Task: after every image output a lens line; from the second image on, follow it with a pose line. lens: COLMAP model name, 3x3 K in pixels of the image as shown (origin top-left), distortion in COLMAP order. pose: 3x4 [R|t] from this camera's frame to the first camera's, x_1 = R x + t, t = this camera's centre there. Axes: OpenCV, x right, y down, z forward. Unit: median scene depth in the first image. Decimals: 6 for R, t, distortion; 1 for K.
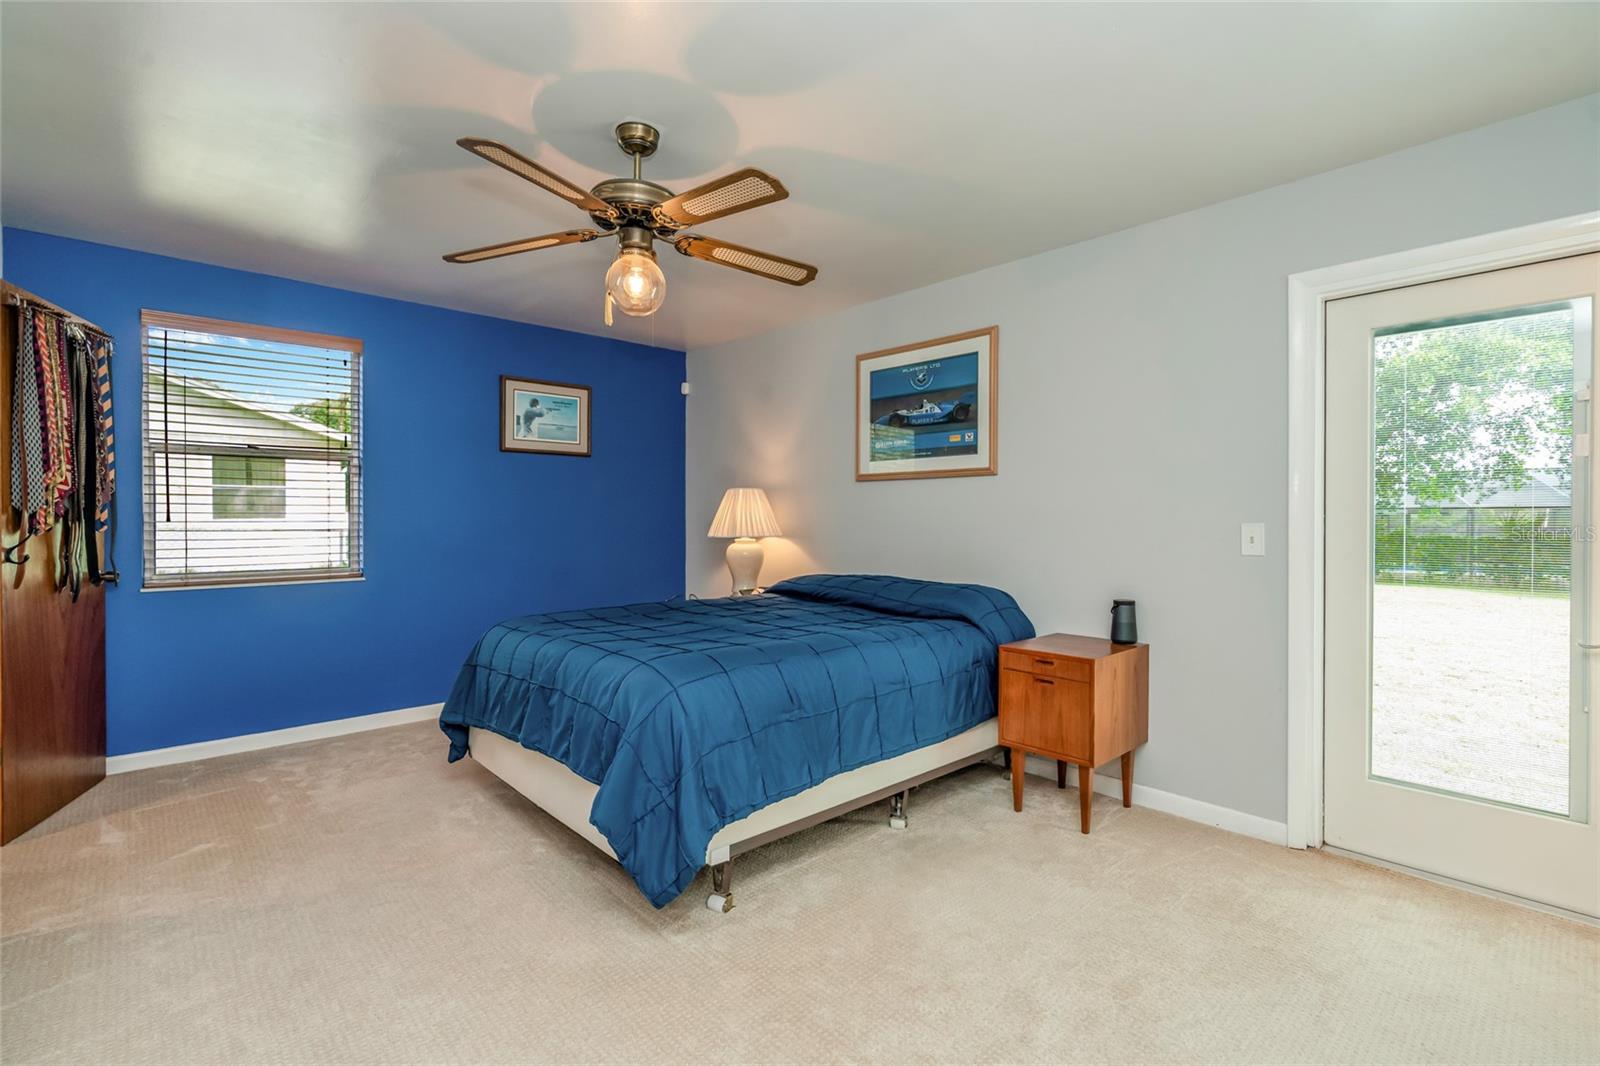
lens RADIAL K [[736.9, 0, 800.8], [0, 736.9, 519.7], [0, 0, 1]] dist [-0.000115, 0.000404]
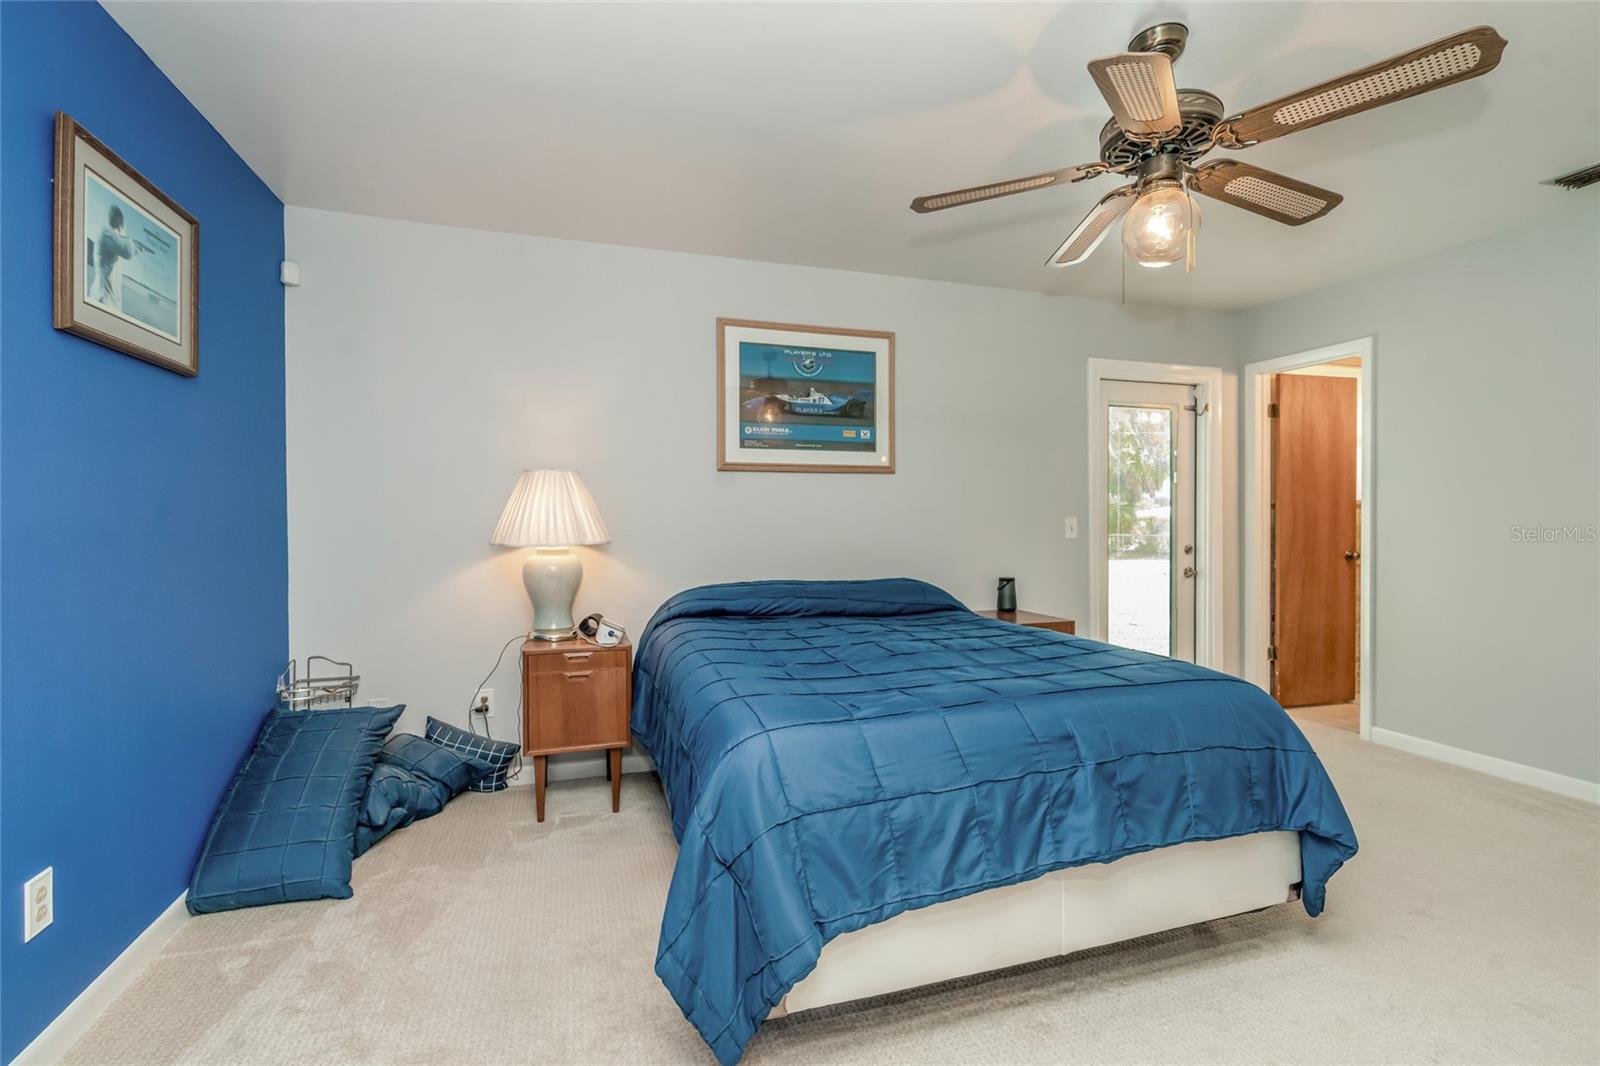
lens RADIAL K [[732.7, 0, 804.1], [0, 732.7, 517.9], [0, 0, 1]] dist [-0.001518, 0.001291]
pose [[0.415236, -0.003548, 0.909707, -0.697389], [0.007451, 0.999972, 0.000499, 0.001313], [-0.909683, 0.006571, 0.415251, 0.637923]]
